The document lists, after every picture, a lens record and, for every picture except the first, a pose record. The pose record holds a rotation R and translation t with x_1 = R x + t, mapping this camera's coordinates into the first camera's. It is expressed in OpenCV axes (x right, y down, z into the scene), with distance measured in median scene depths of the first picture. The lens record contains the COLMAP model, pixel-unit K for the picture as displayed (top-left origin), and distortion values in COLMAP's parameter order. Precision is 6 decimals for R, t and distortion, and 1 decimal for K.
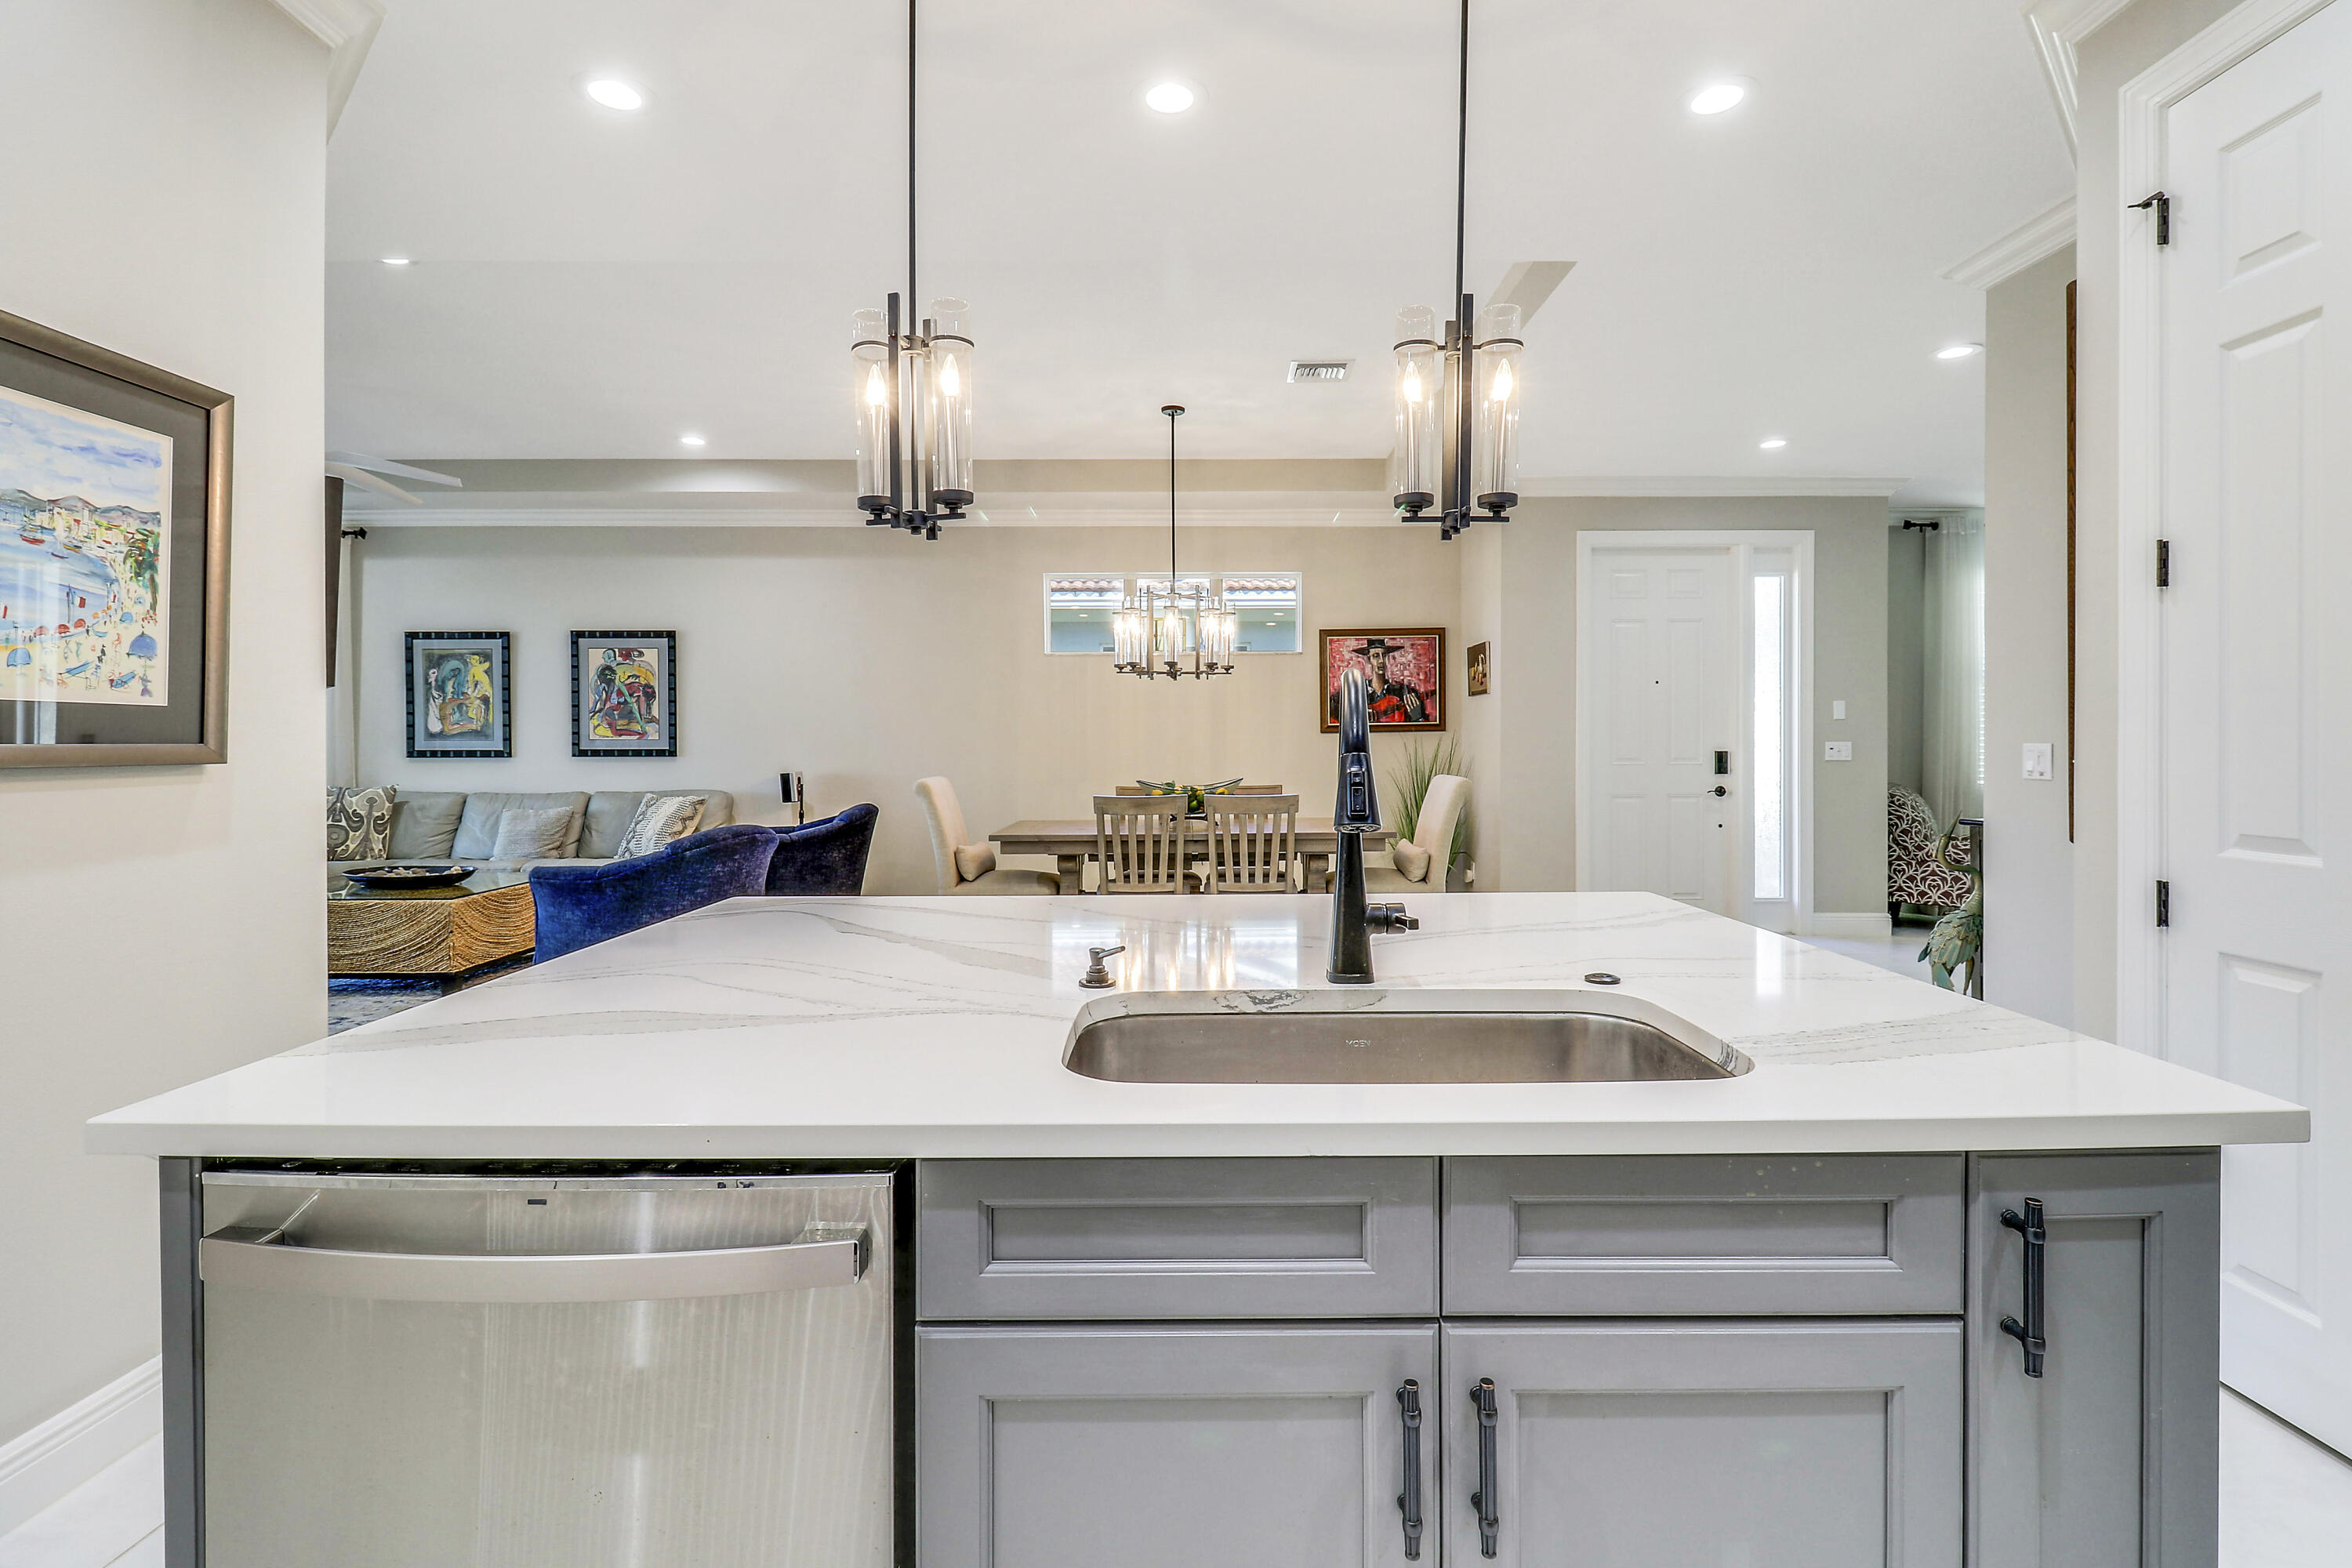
lens RADIAL K [[1104.2, 0, 1184.8], [0, 1104.2, 739.6], [0, 0, 1]] dist [-0.000532, -0.010602]
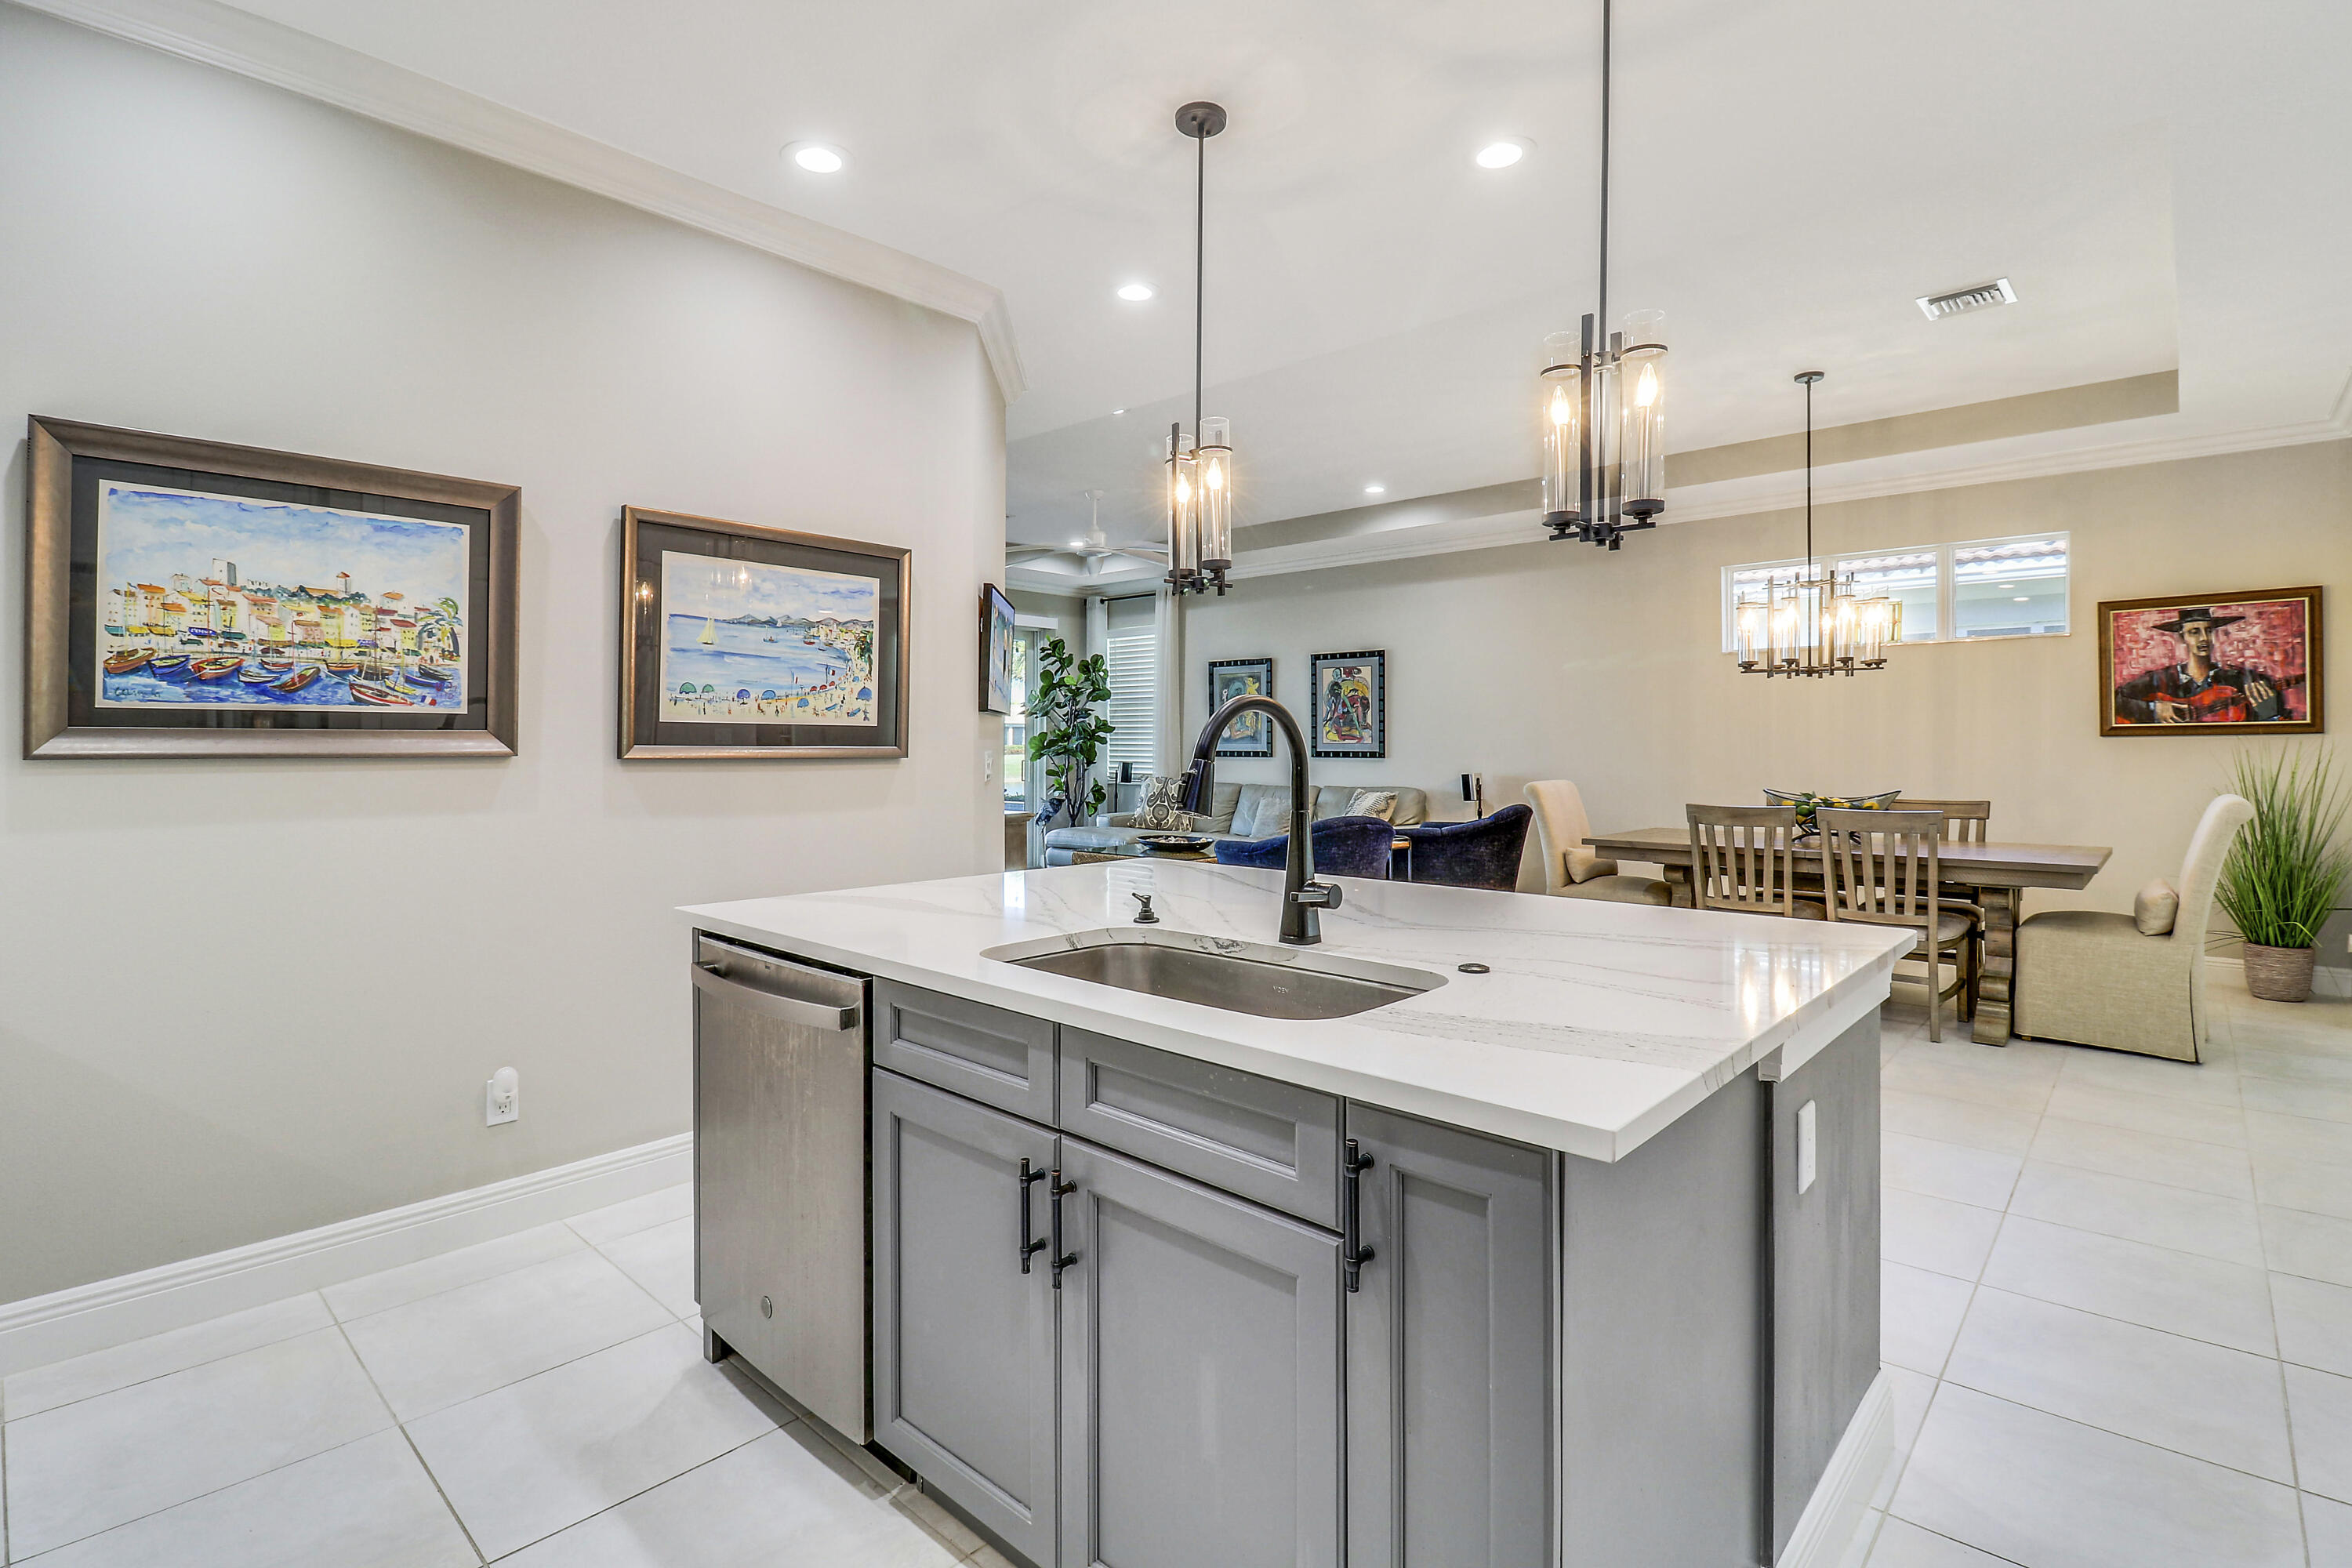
lens RADIAL K [[1104.2, 0, 1175.7], [0, 1104.2, 728.1], [0, 0, 1]] dist [-0.000532, -0.010602]
pose [[0.731026, -0.007003, -0.682314, 0.174816], [-0.001676, 0.999926, -0.012058, -0.001597], [0.682348, 0.009958, 0.730960, -0.001342]]
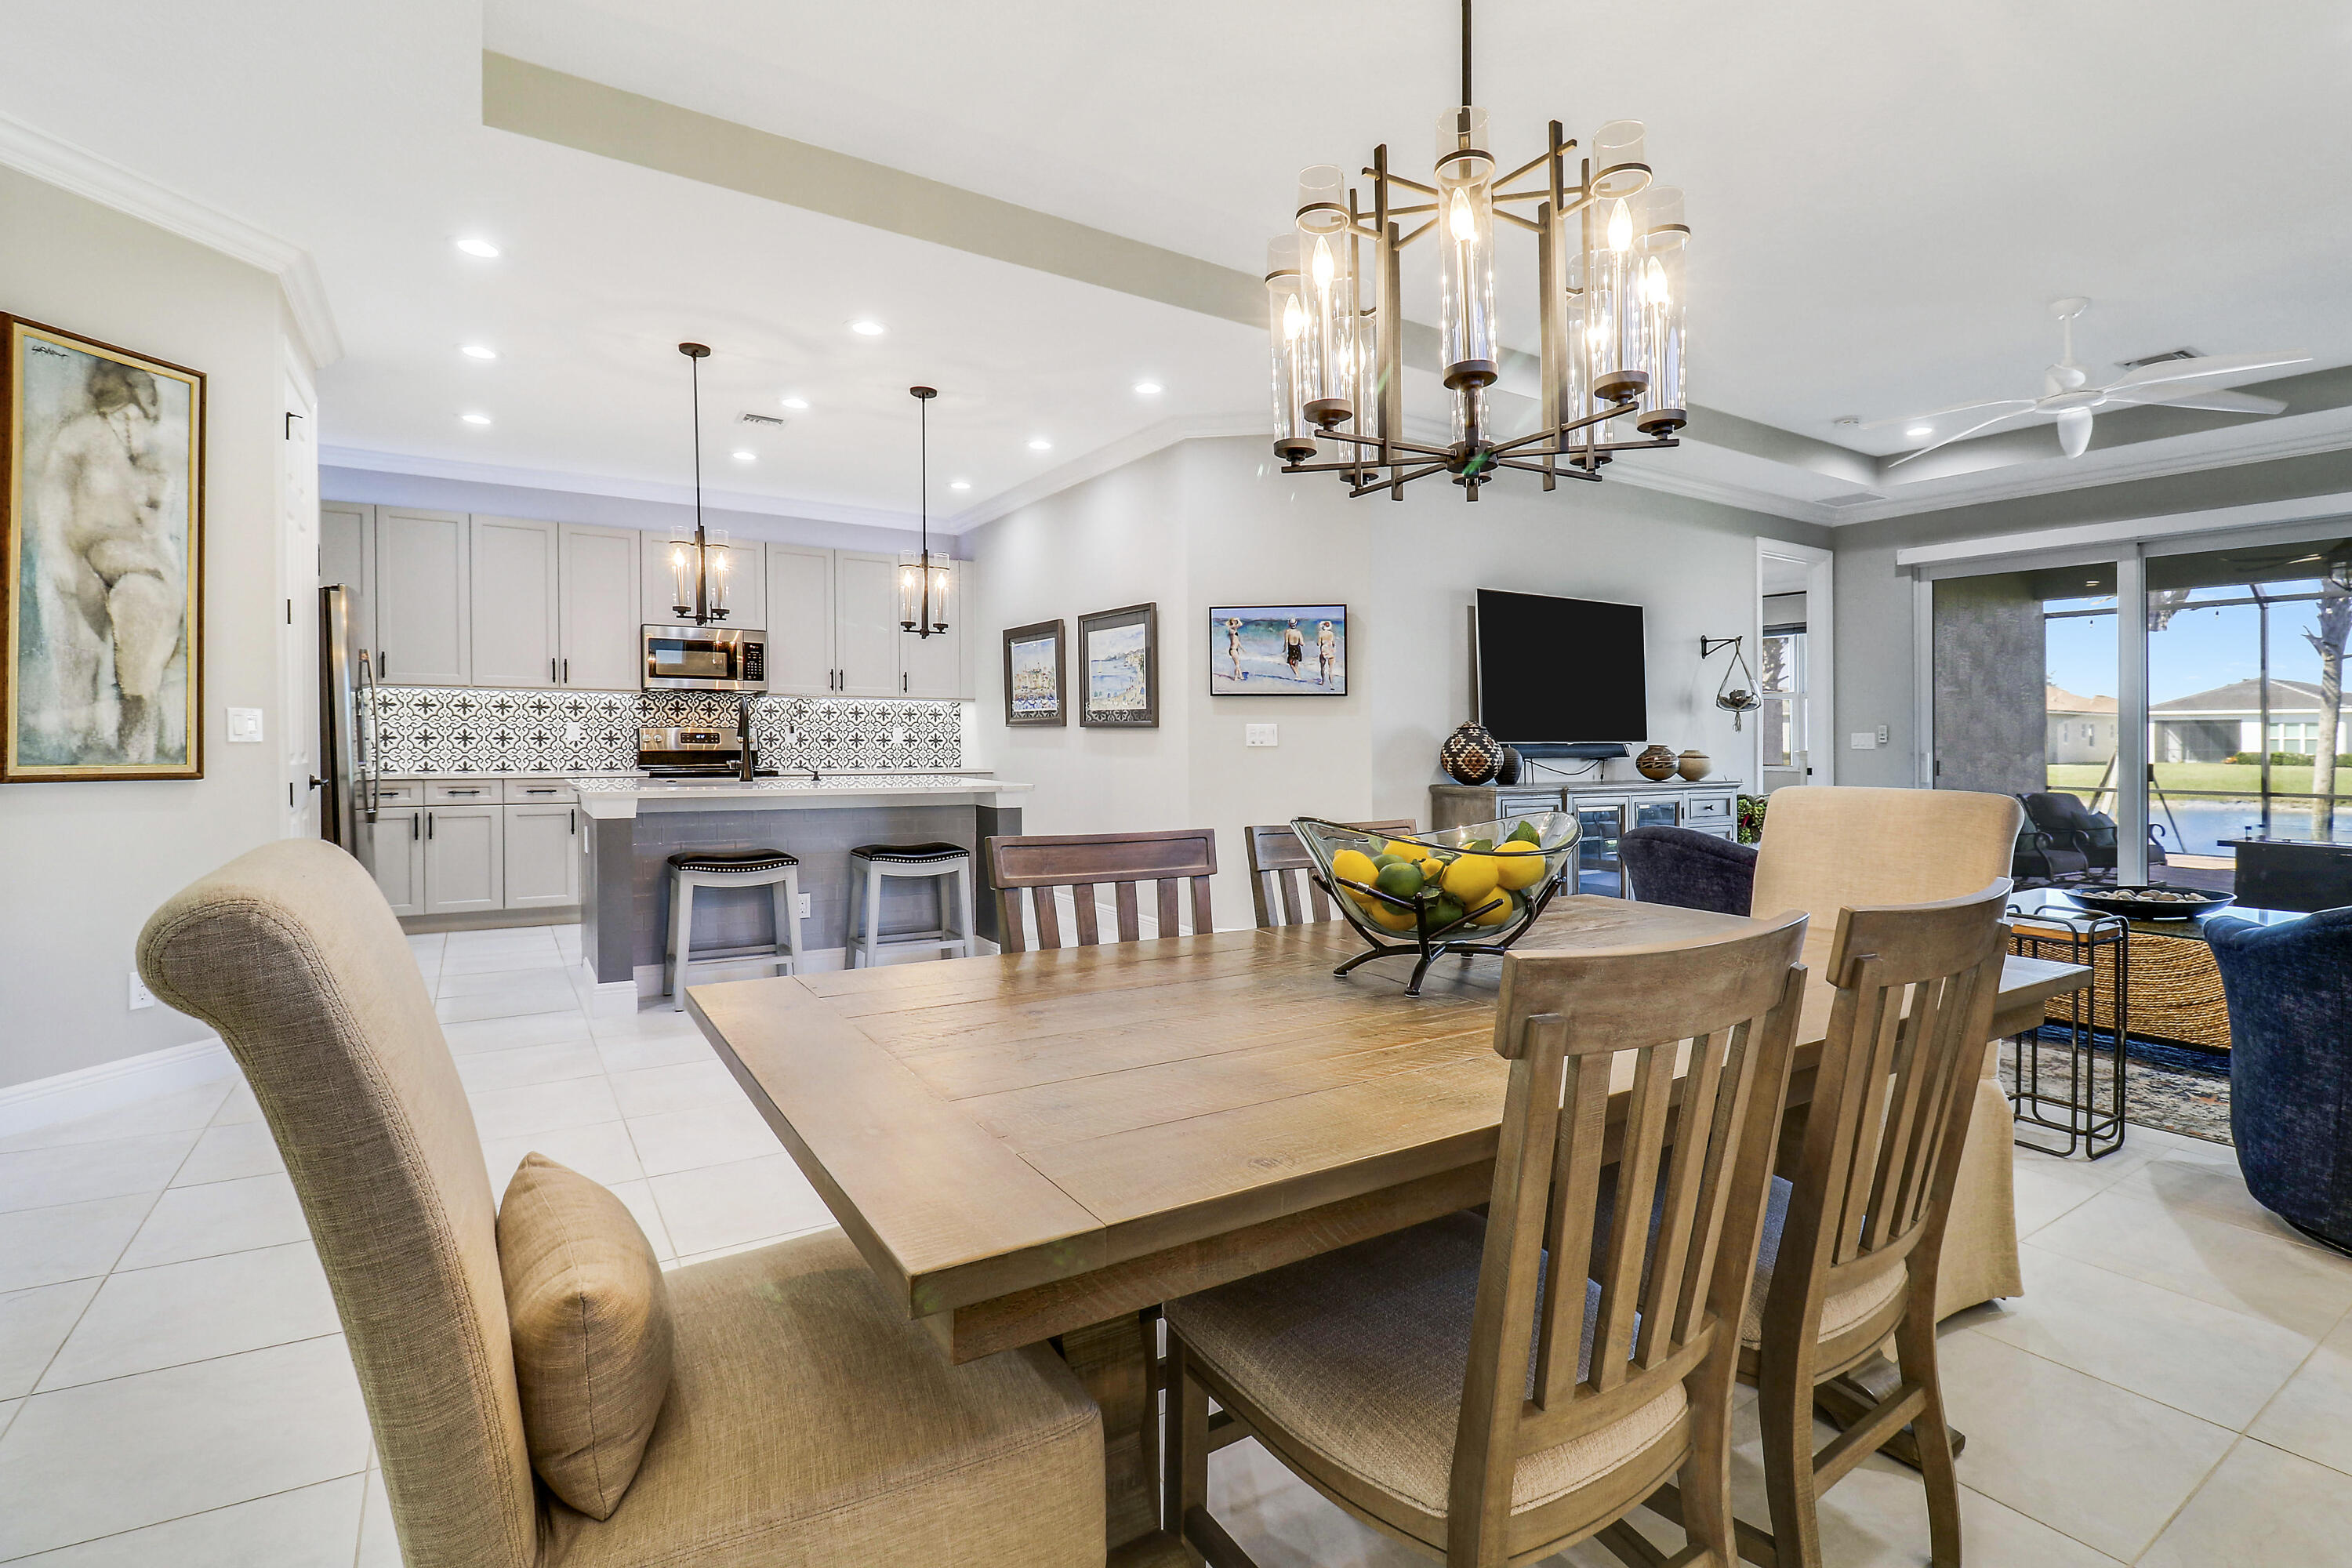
lens RADIAL K [[1146.8, 0, 1175.7], [0, 1146.8, 765.0], [0, 0, 1]] dist [-0.008049, -0.002047]
pose [[-0.834910, 0.008664, -0.550318, 0.191202], [-0.004582, 0.999732, 0.022691, 0.012436], [0.550367, 0.021466, -0.834647, 0.938632]]
